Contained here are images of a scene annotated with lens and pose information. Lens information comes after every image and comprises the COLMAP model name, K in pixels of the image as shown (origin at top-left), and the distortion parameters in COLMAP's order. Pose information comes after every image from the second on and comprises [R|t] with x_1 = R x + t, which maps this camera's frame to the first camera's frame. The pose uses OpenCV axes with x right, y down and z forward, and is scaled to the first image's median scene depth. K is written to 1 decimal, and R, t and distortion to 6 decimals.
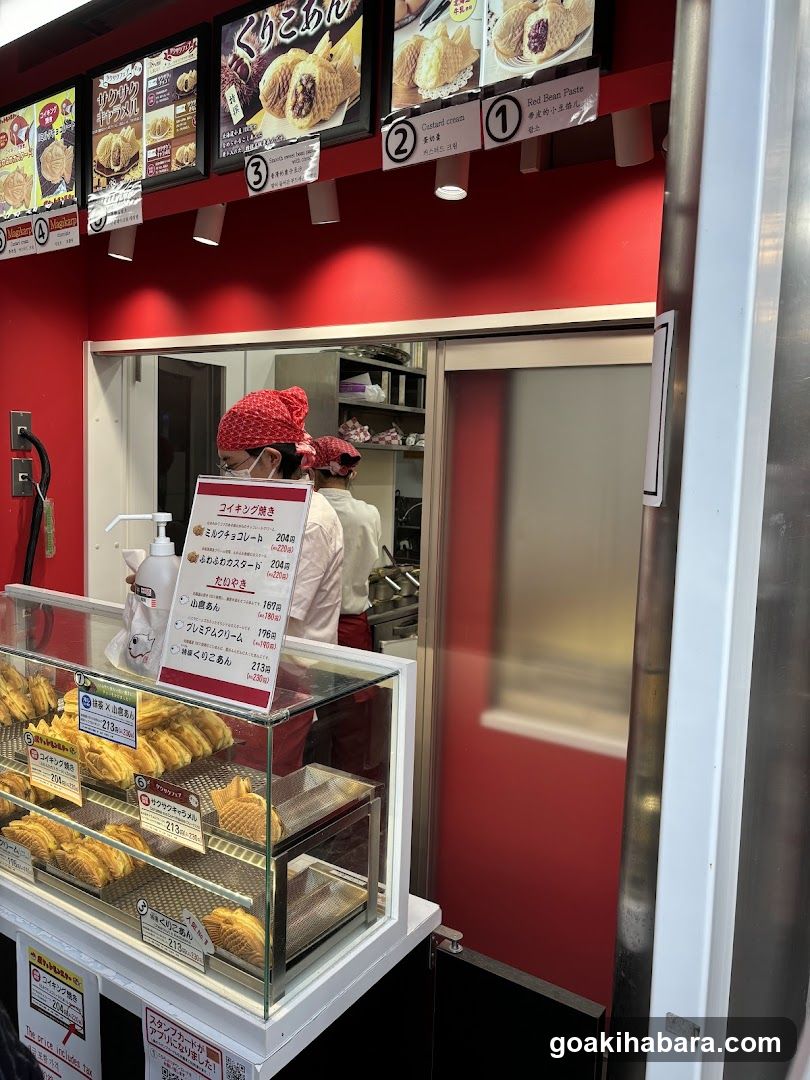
lens RADIAL K [[813.5, 0, 405.7], [0, 813.5, 534.4], [0, 0, 1]] dist [0.063387, -0.113084]
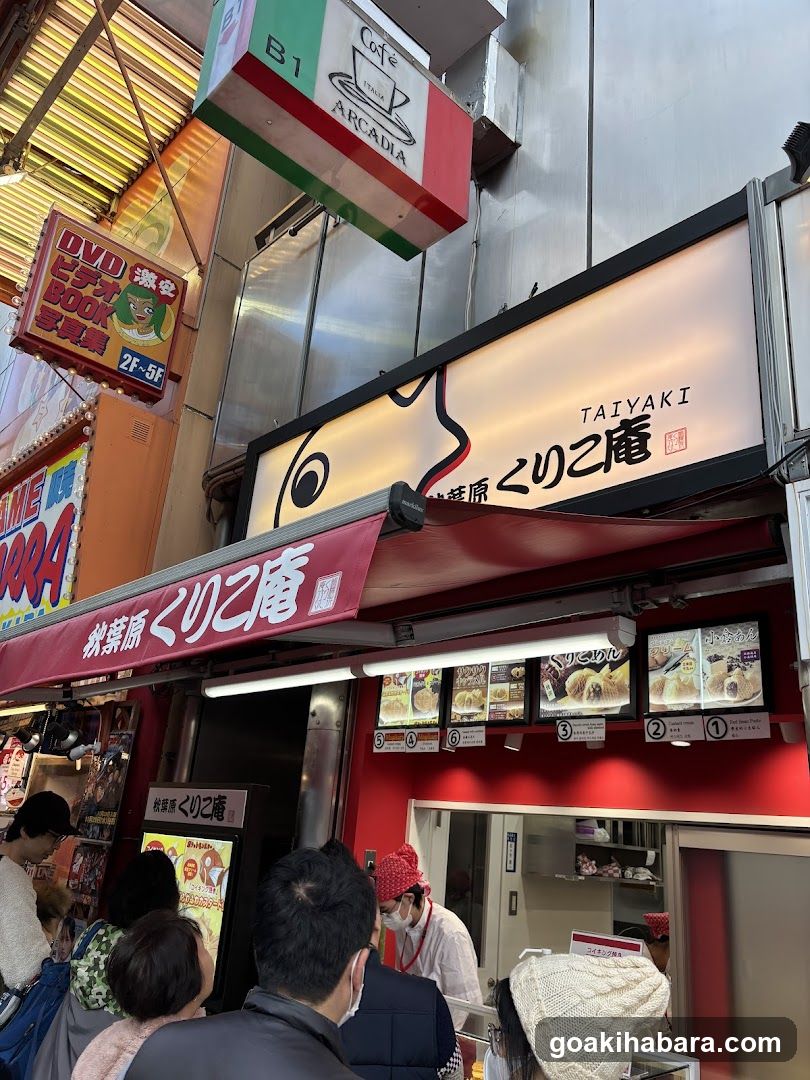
lens RADIAL K [[813.5, 0, 405.7], [0, 813.5, 534.4], [0, 0, 1]] dist [0.063387, -0.113084]
pose [[0.982029, -0.023798, -0.187224, -0.176286], [-0.062191, 0.895807, -0.440070, -0.021799], [0.178190, 0.443806, 0.878228, -0.789554]]
